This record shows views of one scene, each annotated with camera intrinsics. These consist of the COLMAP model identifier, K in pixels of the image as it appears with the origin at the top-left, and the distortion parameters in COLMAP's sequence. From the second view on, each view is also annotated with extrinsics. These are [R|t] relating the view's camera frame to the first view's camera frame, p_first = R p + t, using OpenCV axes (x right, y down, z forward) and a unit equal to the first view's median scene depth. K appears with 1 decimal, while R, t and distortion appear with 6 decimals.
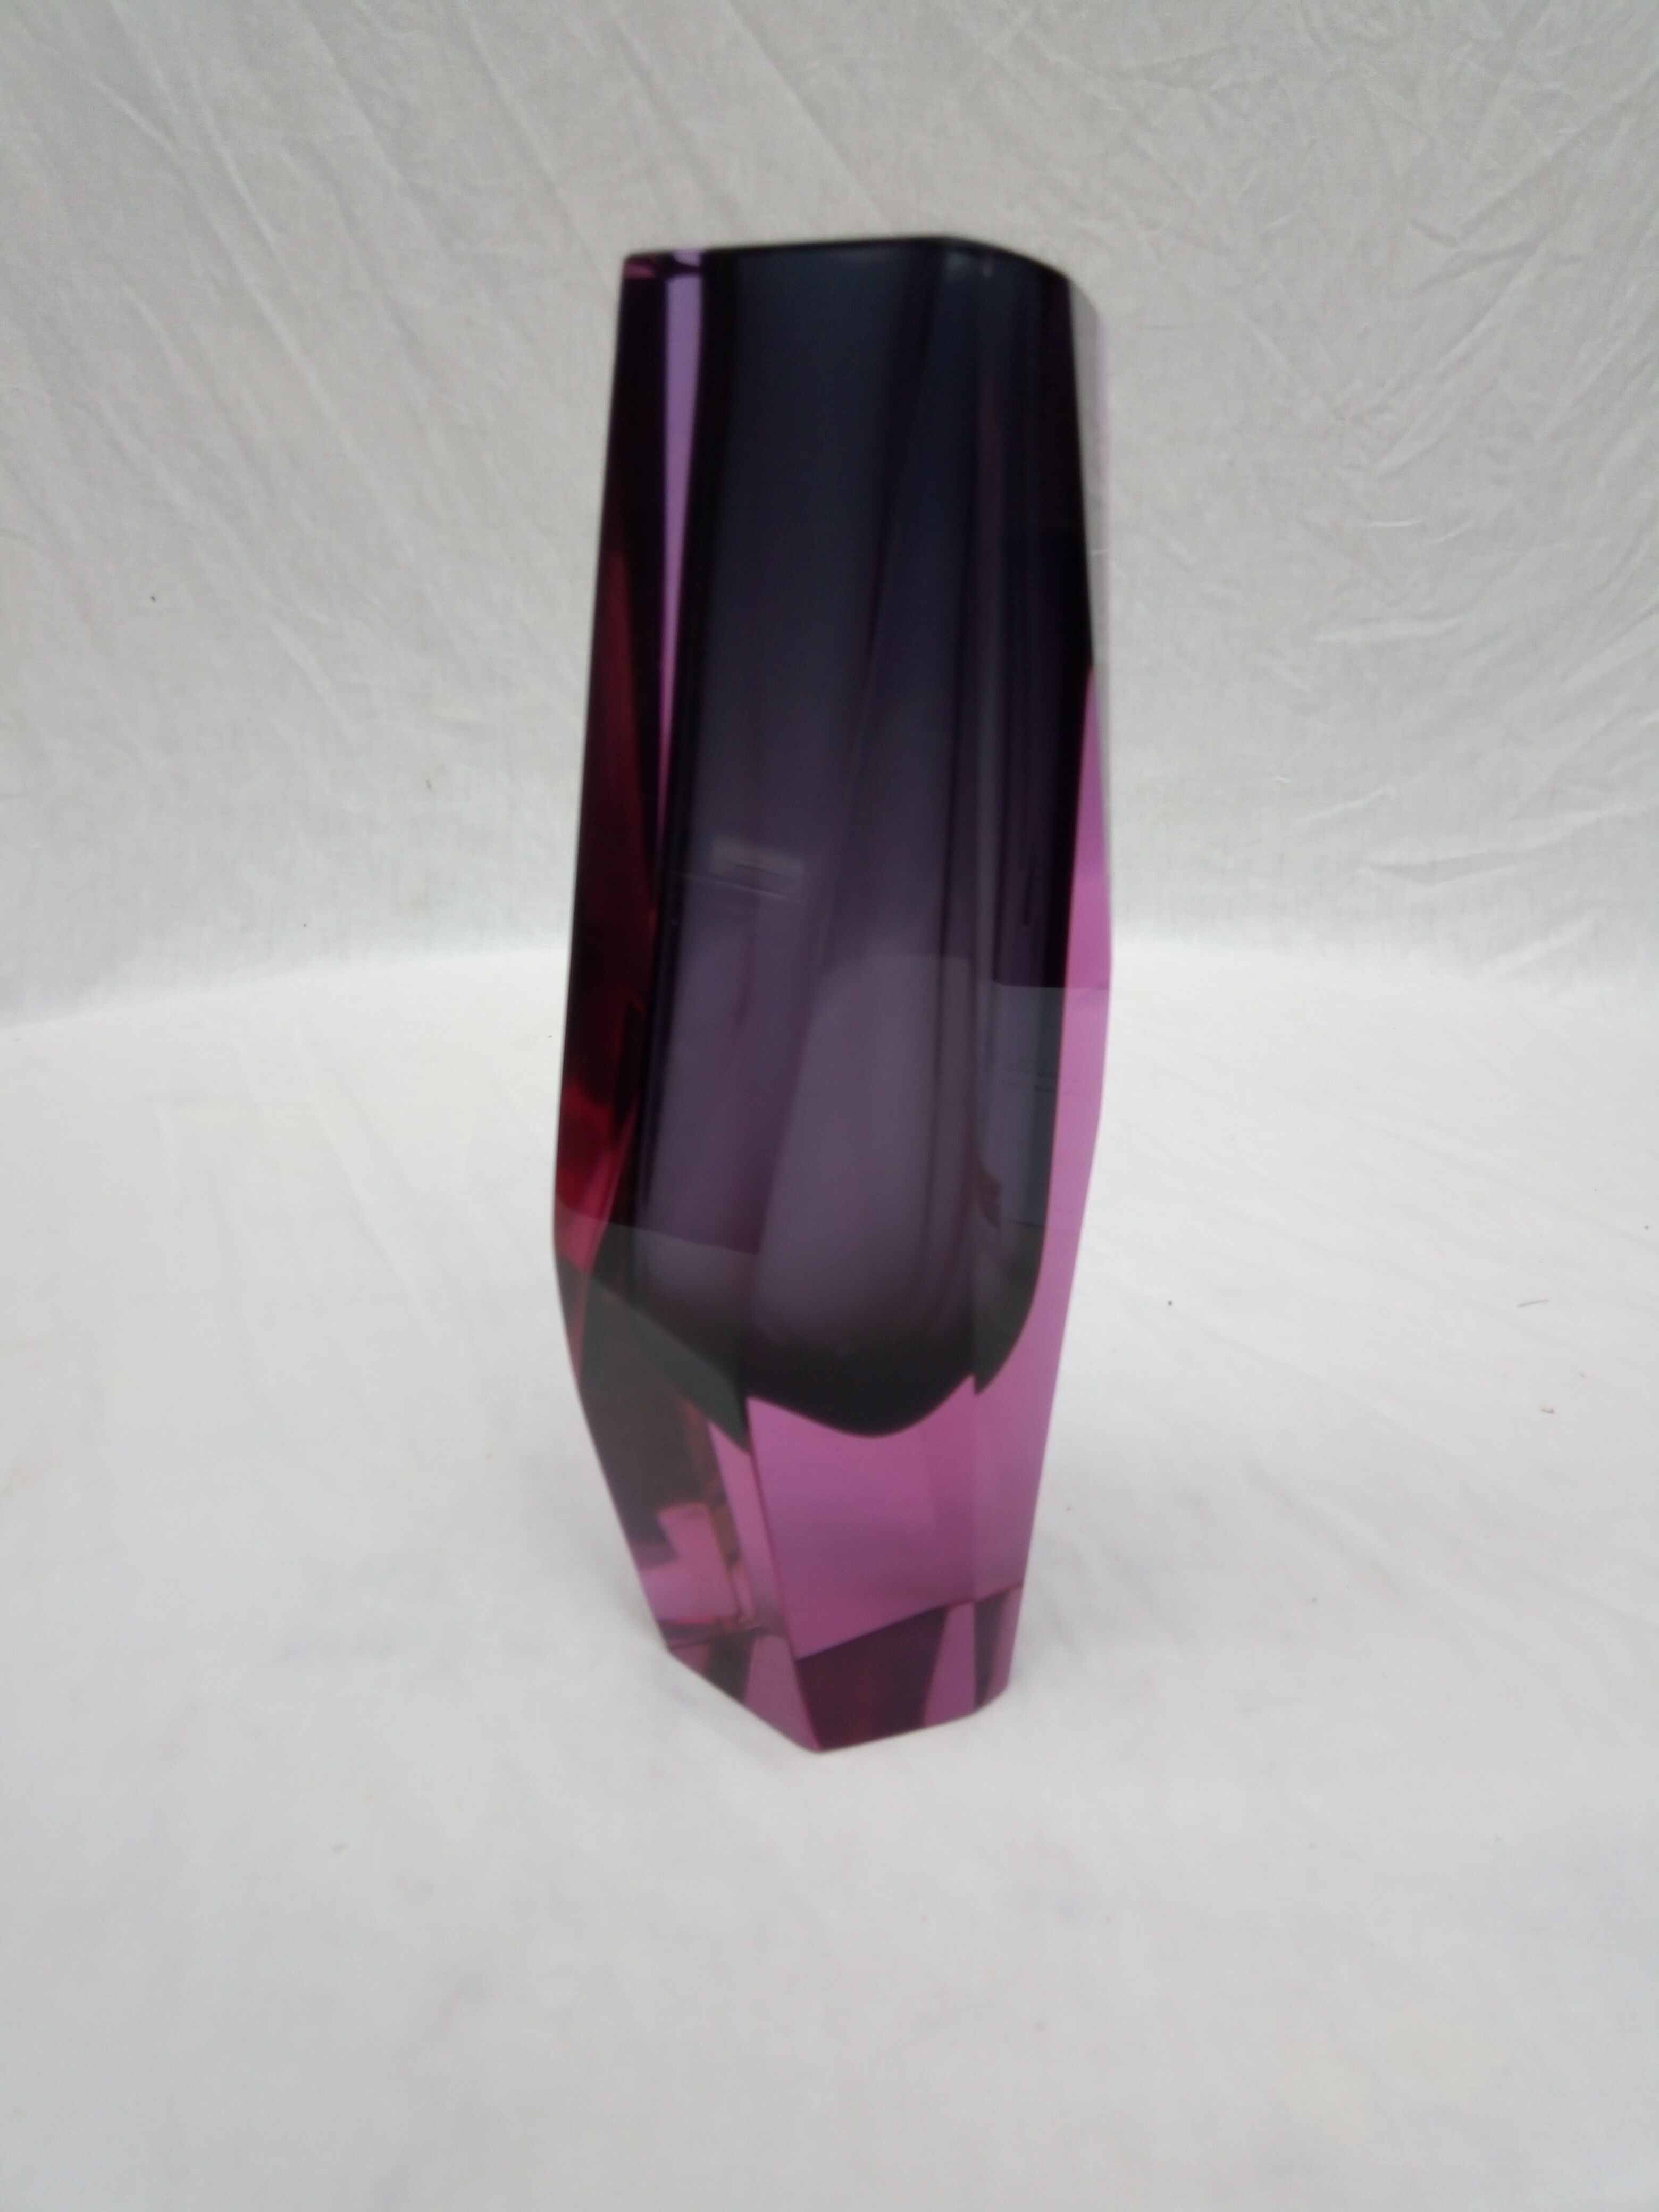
lens RADIAL K [[1830.4, 0, 816.2], [0, 1830.4, 1097.6], [0, 0, 1]] dist [0.041018, -0.078855]
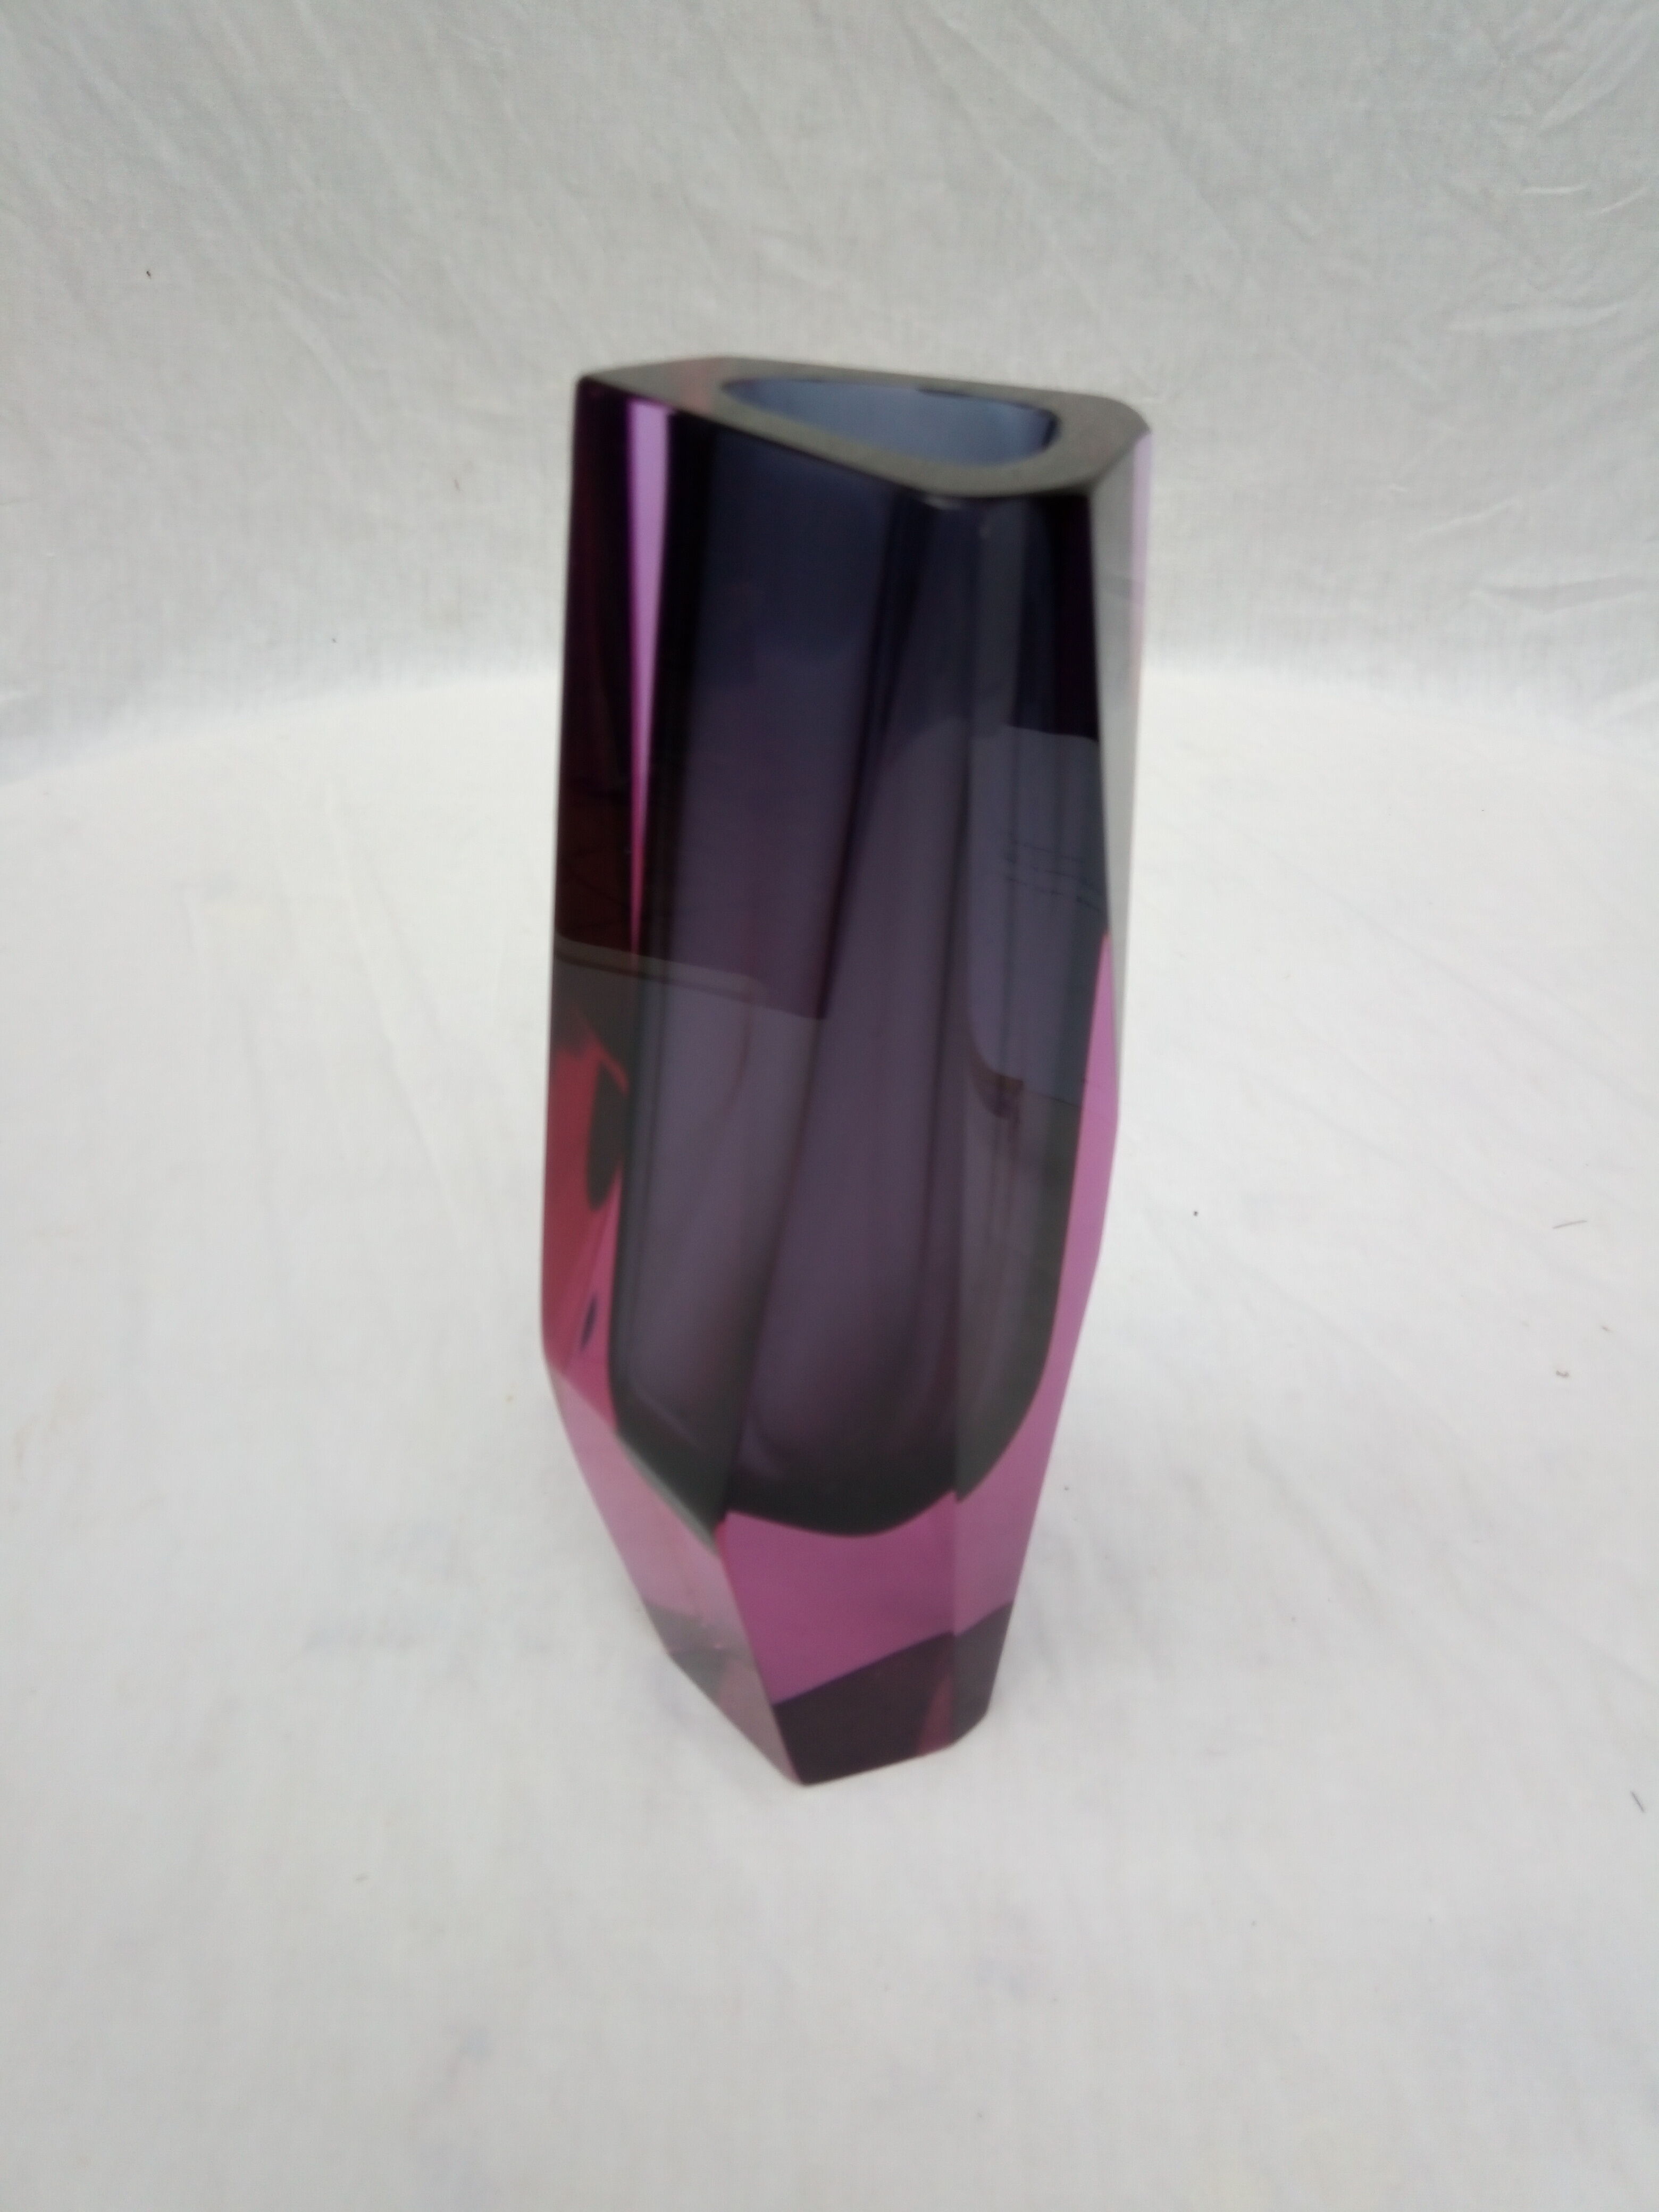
lens RADIAL K [[1830.4, 0, 806.8], [0, 1830.4, 1111.3], [0, 0, 1]] dist [0.041018, -0.078855]
pose [[0.998383, 0.027505, -0.049752, 0.019760], [-0.012158, 0.958221, 0.285769, -0.140246], [0.055533, -0.284702, 0.957006, 0.036814]]
